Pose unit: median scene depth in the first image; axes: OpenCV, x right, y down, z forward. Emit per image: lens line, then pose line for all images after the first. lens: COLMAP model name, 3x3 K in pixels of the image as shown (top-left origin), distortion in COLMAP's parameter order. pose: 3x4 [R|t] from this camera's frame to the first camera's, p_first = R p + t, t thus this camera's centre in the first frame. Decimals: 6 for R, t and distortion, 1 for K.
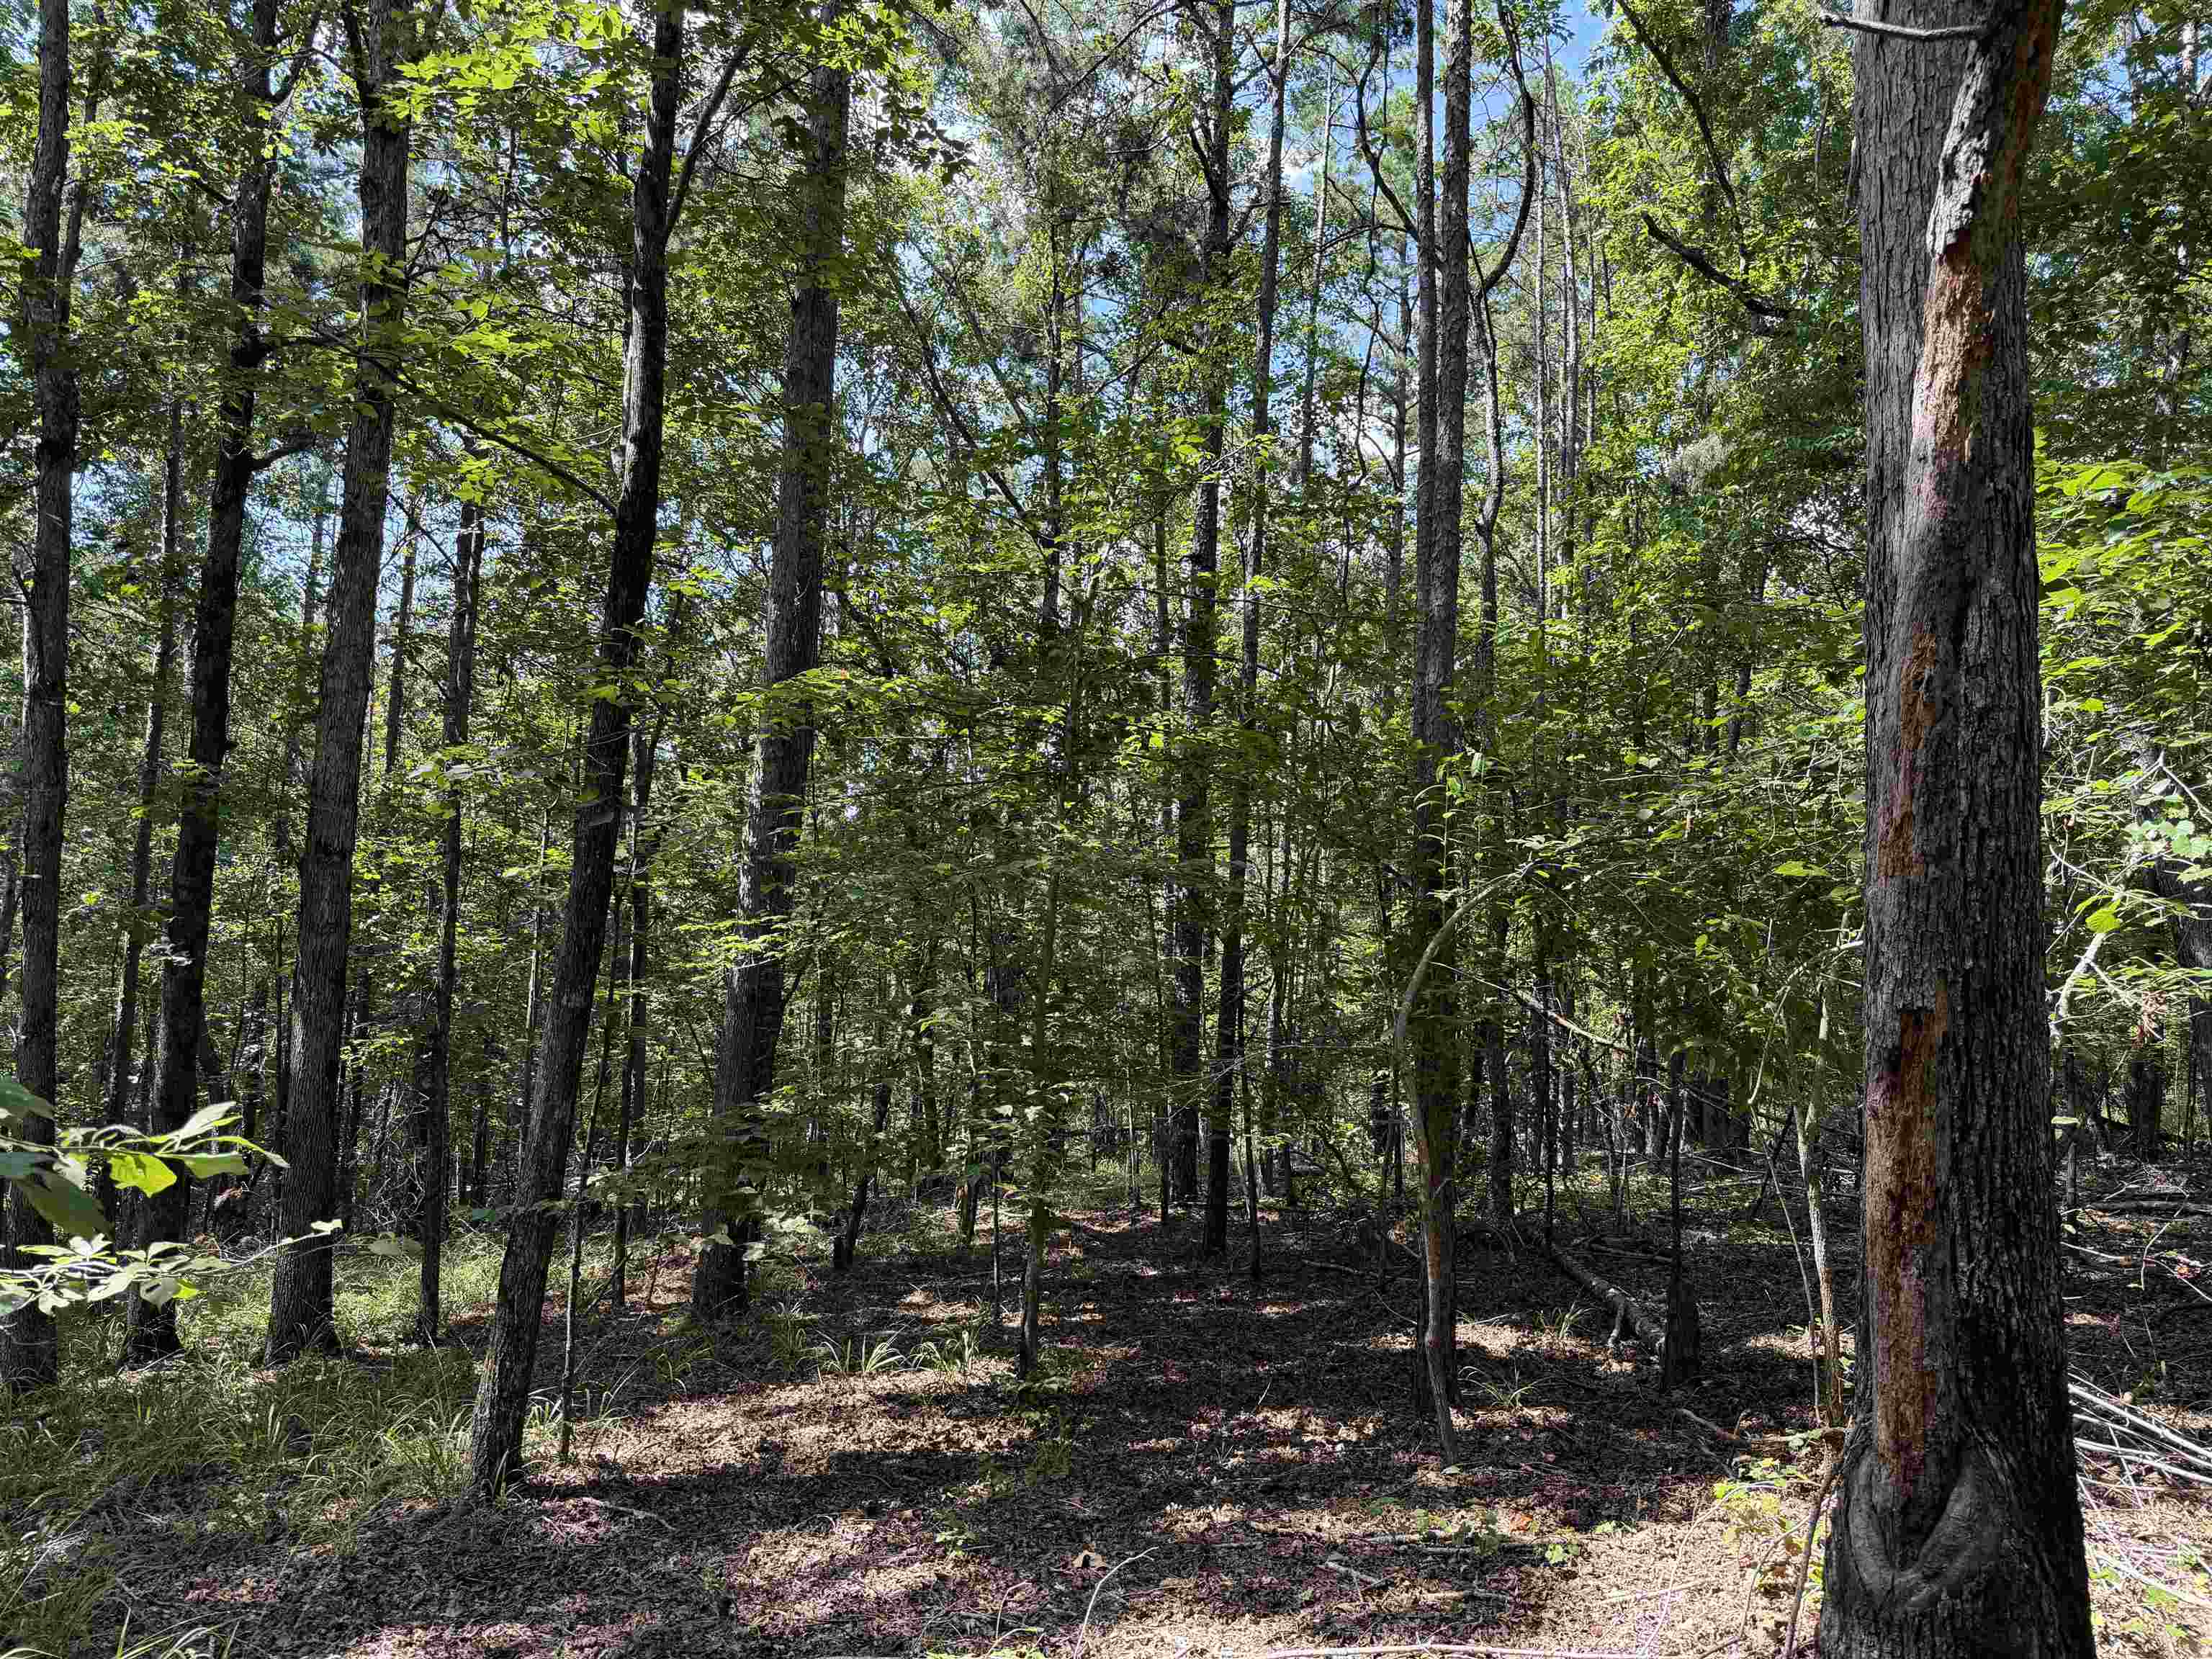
lens RADIAL K [[1558.7, 0, 1106.0], [0, 1558.7, 829.5], [0, 0, 1]] dist [0.000687, -0.012902]
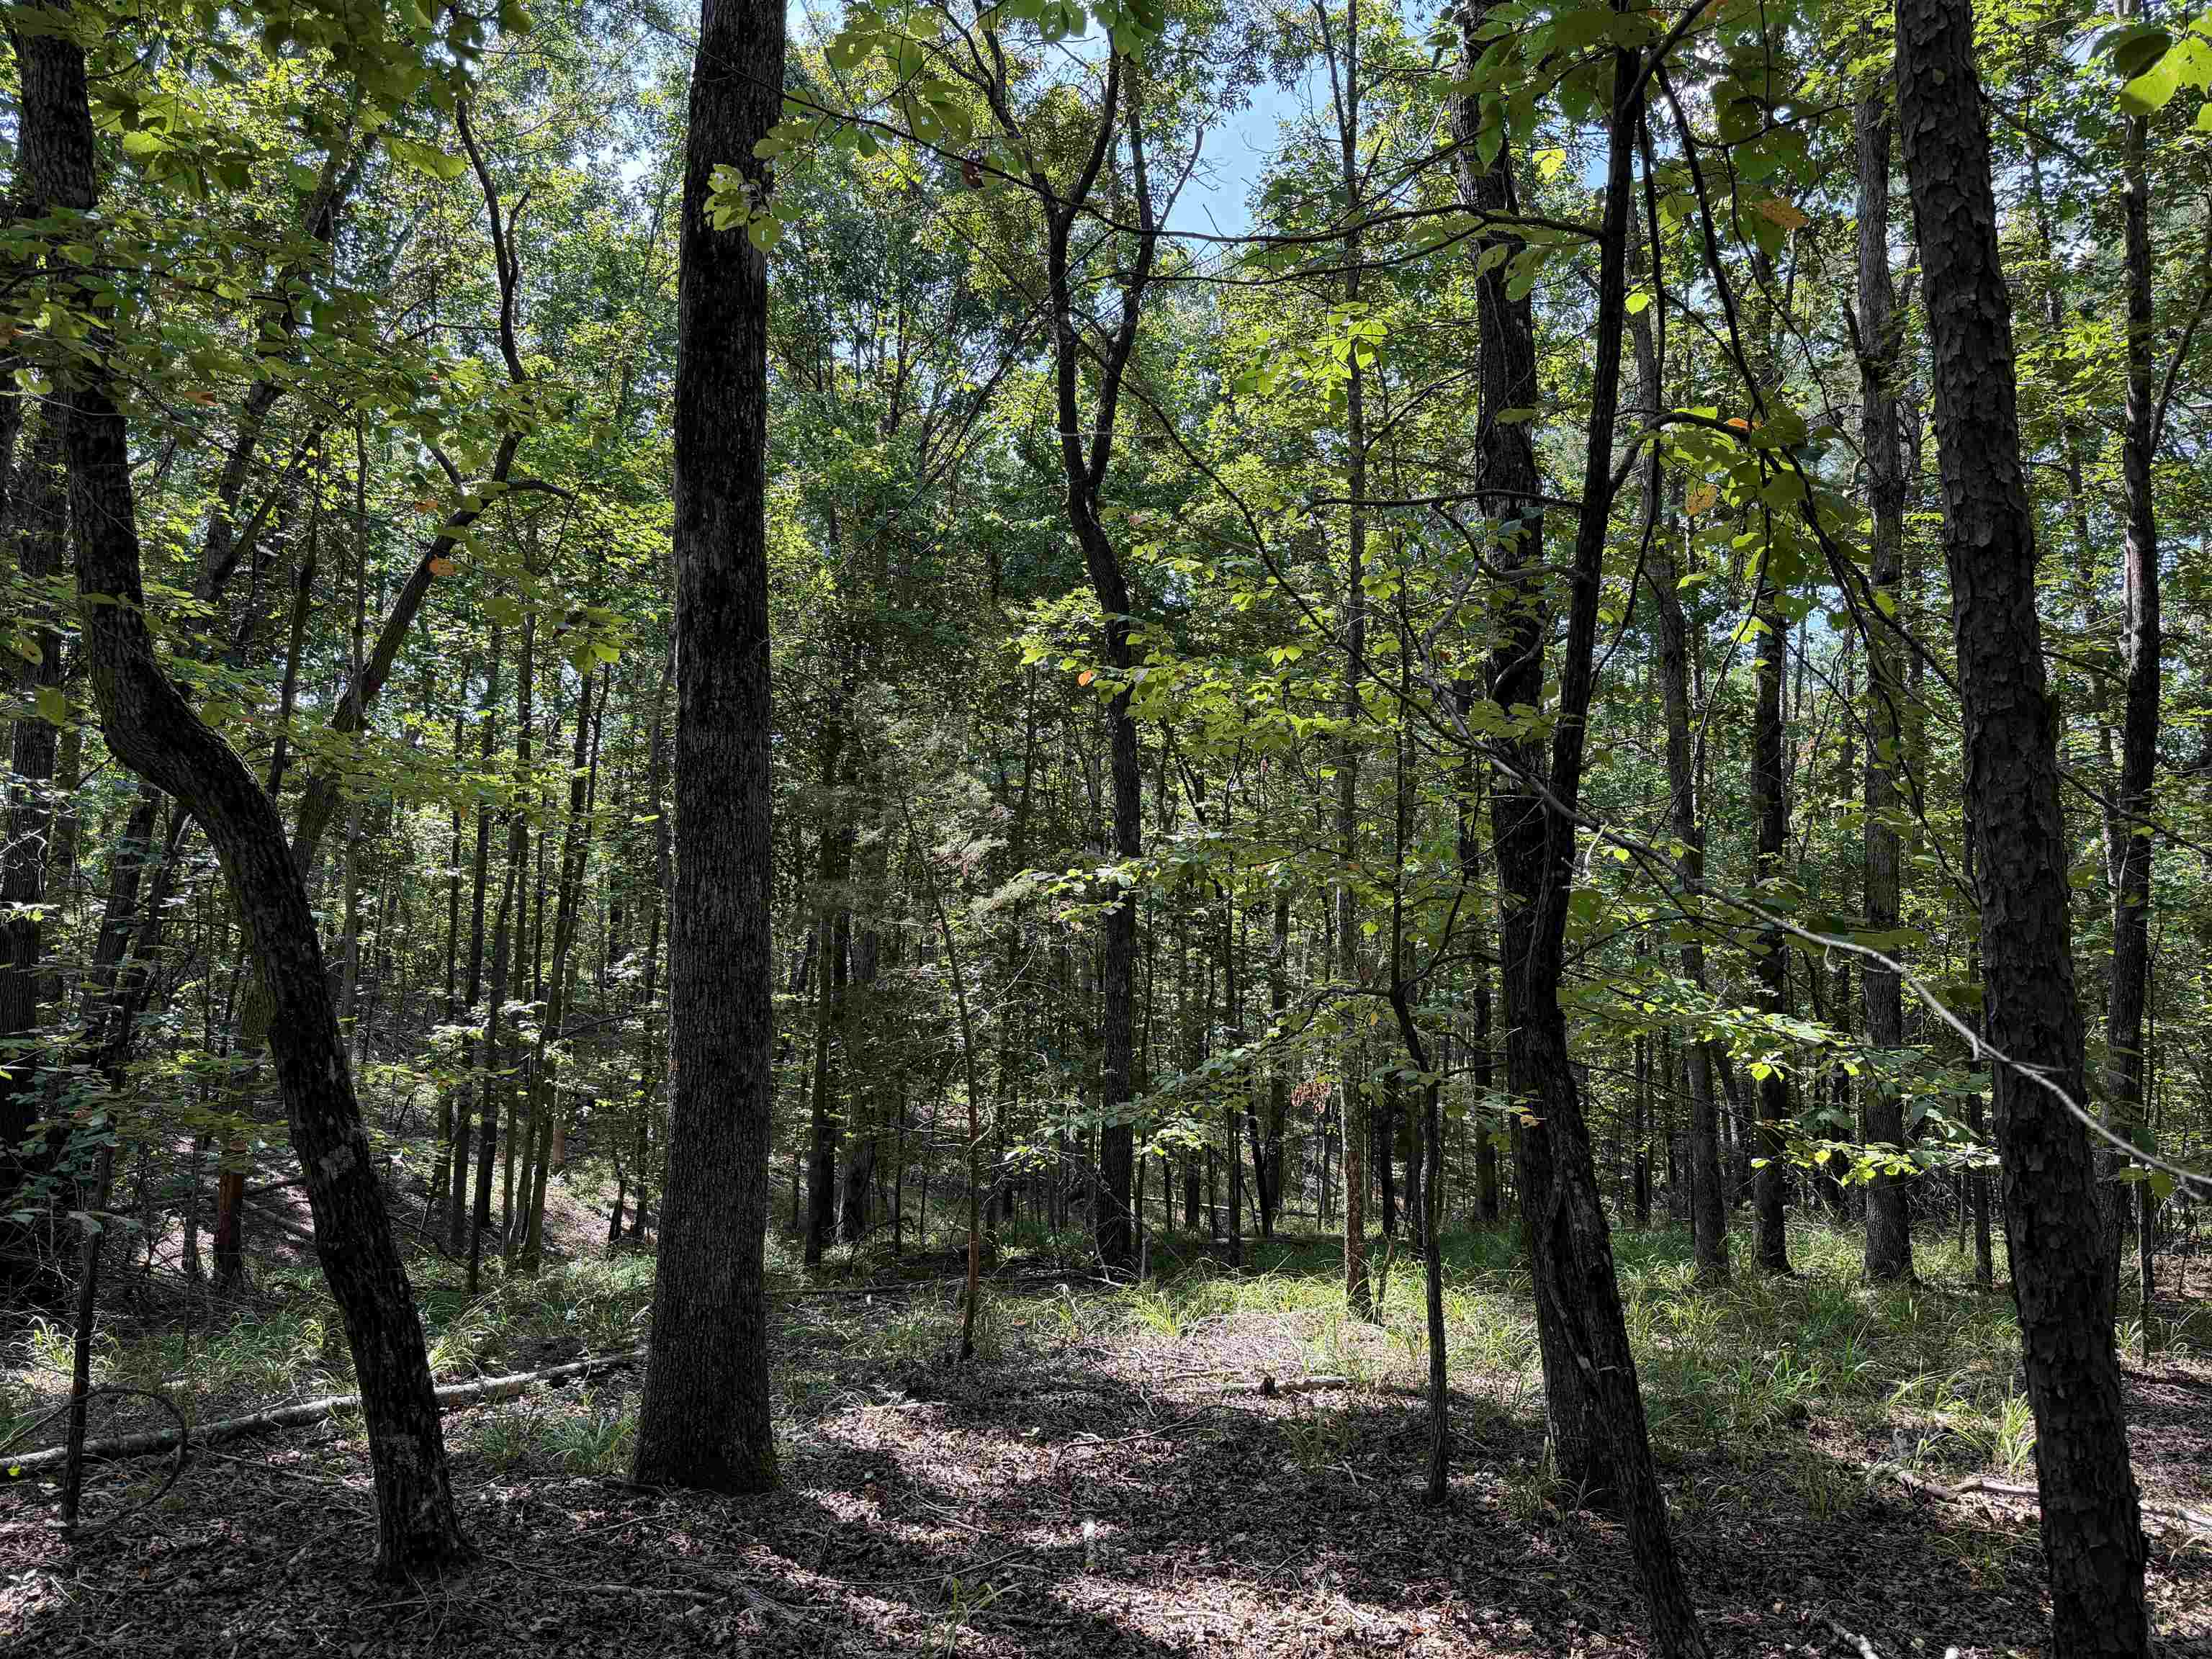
lens RADIAL K [[1558.7, 0, 1106.0], [0, 1558.7, 829.5], [0, 0, 1]] dist [0.000687, -0.012902]
pose [[0.659133, -0.073483, -0.748428, 0.116559], [0.069982, 0.996890, -0.036246, -0.088004], [0.748764, -0.028485, 0.662225, -0.615222]]
